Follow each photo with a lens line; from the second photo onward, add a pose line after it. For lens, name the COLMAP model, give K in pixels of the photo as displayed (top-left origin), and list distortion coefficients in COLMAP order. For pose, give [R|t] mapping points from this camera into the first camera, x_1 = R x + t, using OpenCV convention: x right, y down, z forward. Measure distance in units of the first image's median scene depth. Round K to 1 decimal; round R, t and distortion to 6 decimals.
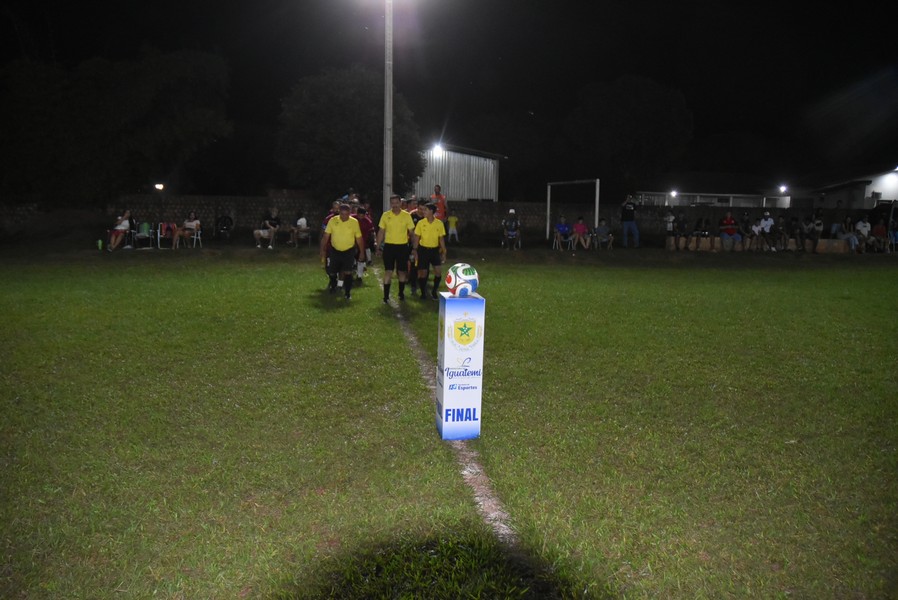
lens RADIAL K [[692.0, 0, 463.5], [0, 692.0, 298.9], [0, 0, 1]] dist [-0.040626, 0.013982]
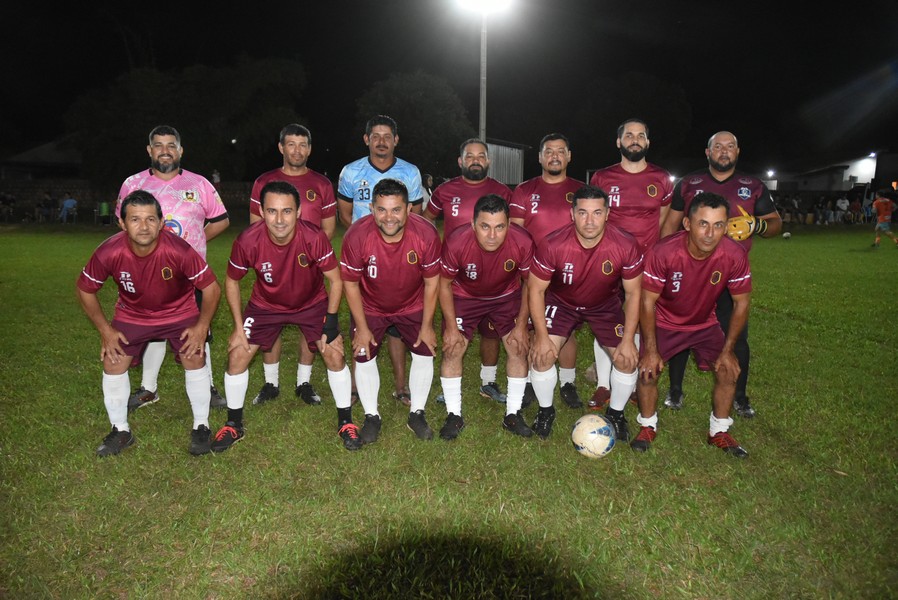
lens RADIAL K [[692.0, 0, 454.3], [0, 692.0, 305.6], [0, 0, 1]] dist [-0.040626, 0.013982]
pose [[0.999832, -0.009536, 0.015672, -0.149219], [0.009082, 0.999543, 0.028827, 0.038668], [-0.015940, -0.028680, 0.999462, -0.247909]]
